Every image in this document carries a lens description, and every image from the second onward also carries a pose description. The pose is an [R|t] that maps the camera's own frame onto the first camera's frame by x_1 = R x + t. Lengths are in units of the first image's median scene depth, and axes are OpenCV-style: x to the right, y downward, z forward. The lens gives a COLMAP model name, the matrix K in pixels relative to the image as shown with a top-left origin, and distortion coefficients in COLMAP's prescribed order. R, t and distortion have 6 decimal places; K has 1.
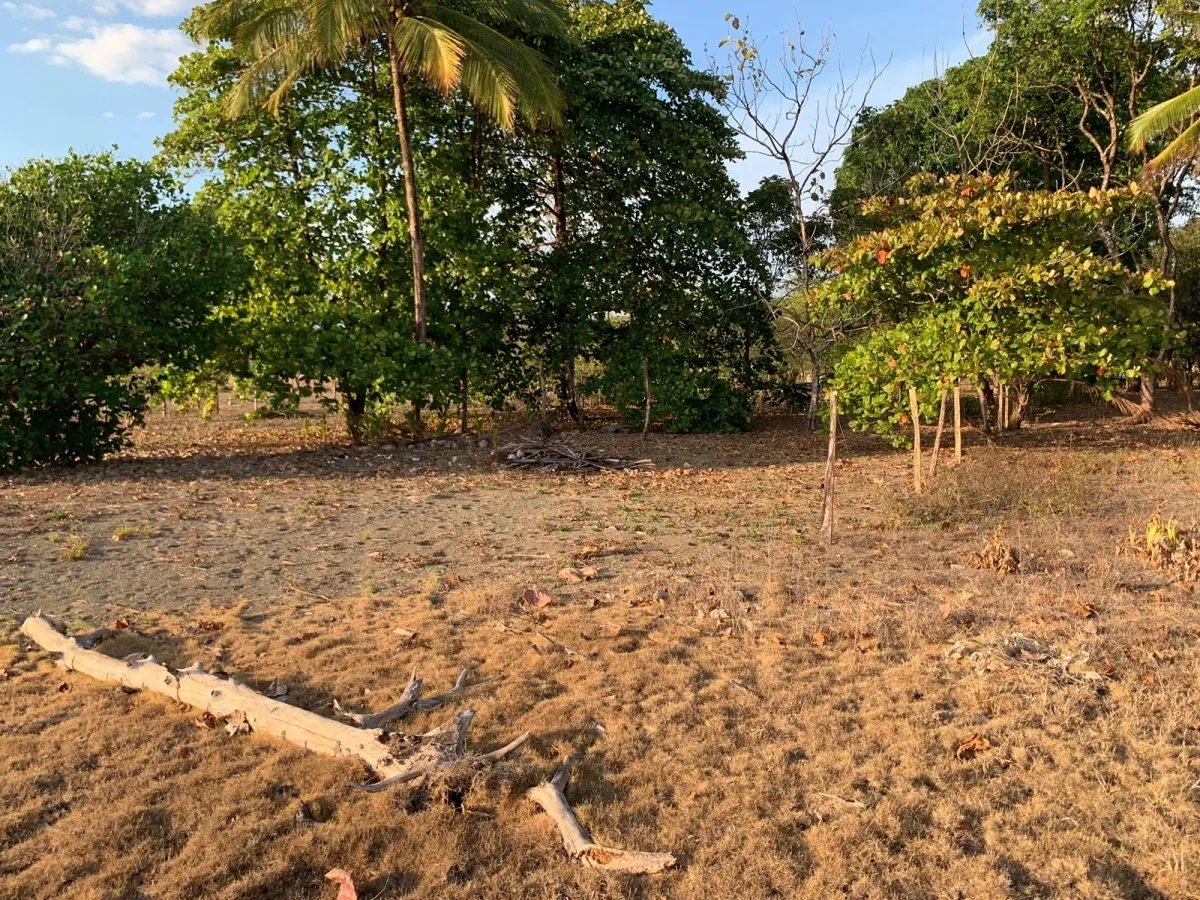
lens RADIAL K [[909.6, 0, 593.7], [0, 909.6, 453.9], [0, 0, 1]] dist [-0.003224, -0.010493]
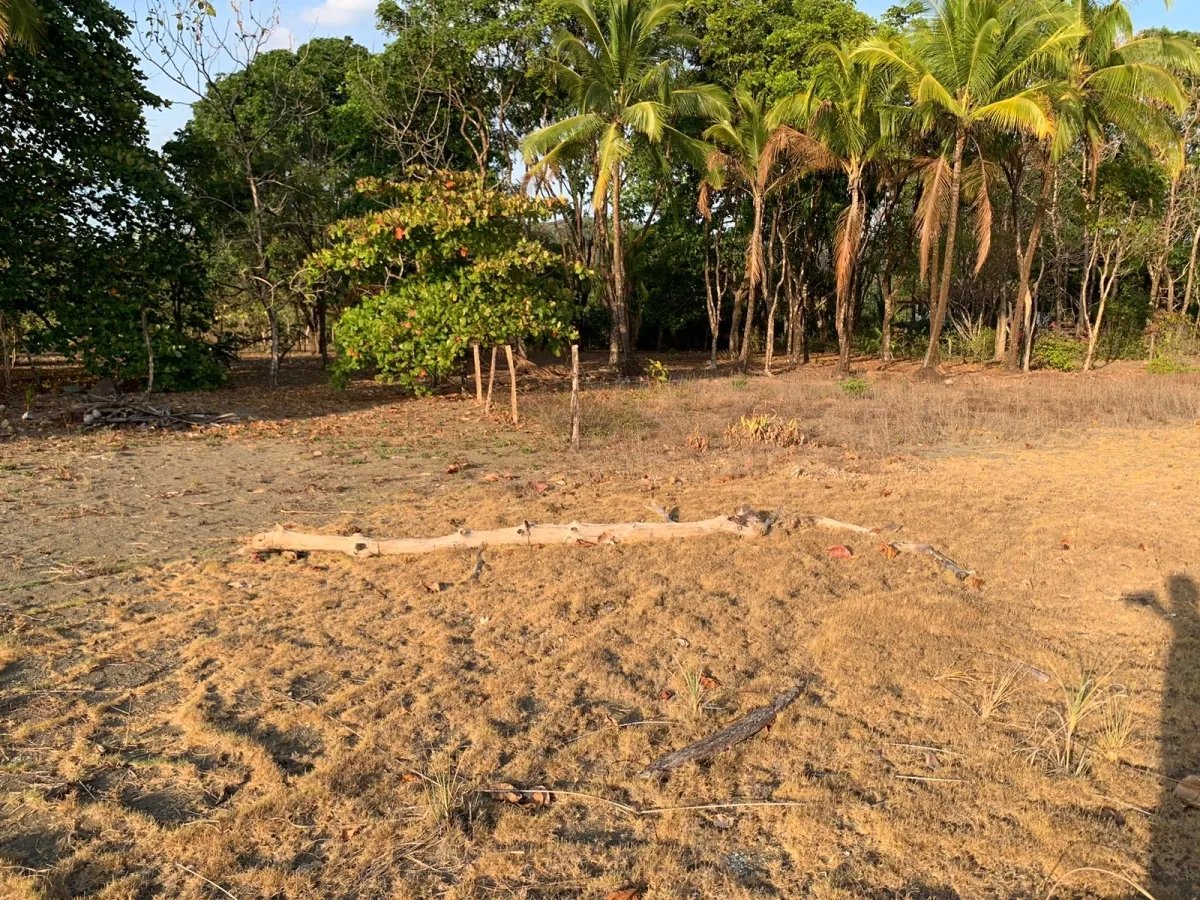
lens RADIAL K [[909.6, 0, 593.7], [0, 909.6, 453.9], [0, 0, 1]] dist [-0.003224, -0.010493]
pose [[0.737600, -0.072933, 0.671288, -0.302471], [0.043855, 0.997225, 0.060158, 0.006836], [-0.673812, -0.014933, 0.738752, -0.039041]]
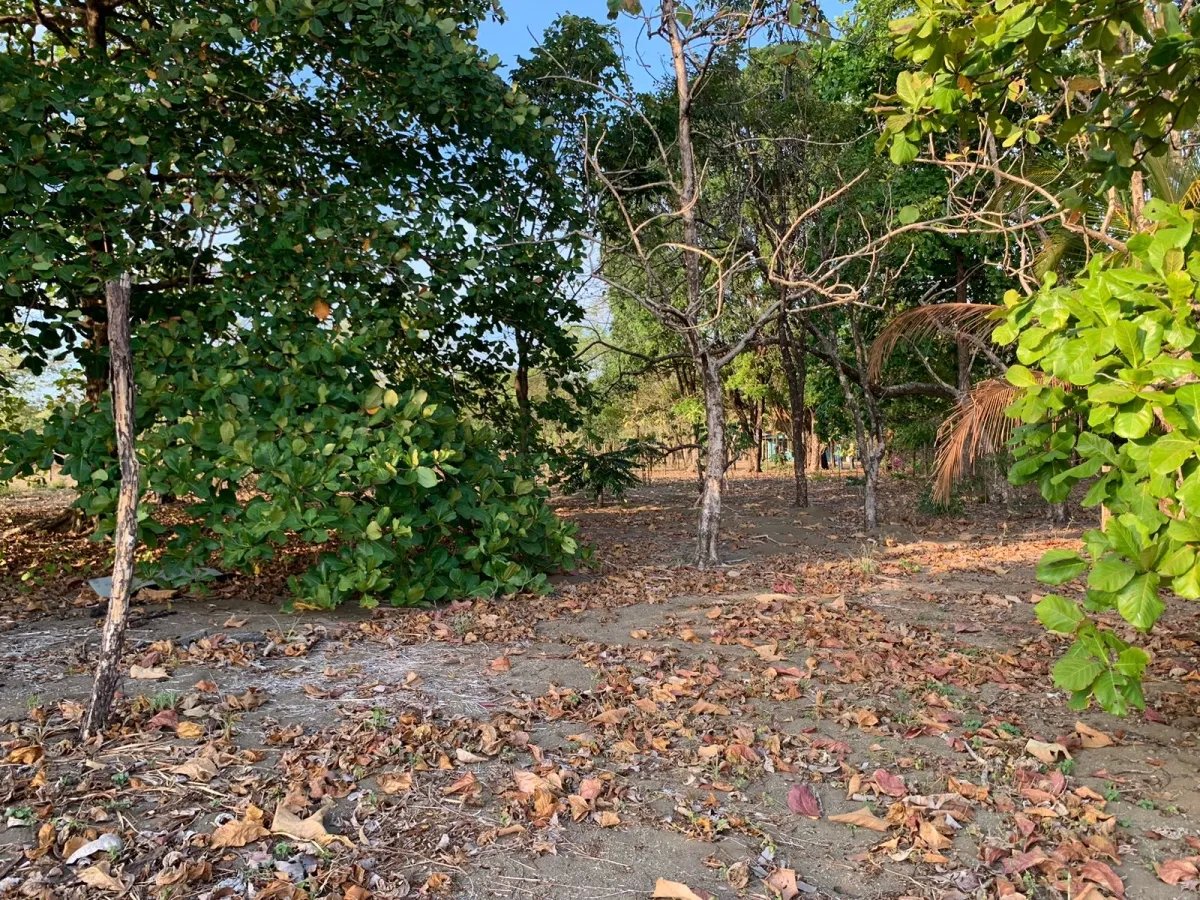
lens RADIAL K [[909.6, 0, 593.7], [0, 909.6, 453.9], [0, 0, 1]] dist [-0.003224, -0.010493]
pose [[0.956661, -0.003859, 0.291177, 0.116230], [0.029962, 0.995909, -0.085244, -0.059912], [-0.289657, 0.090274, 0.952864, 0.963564]]
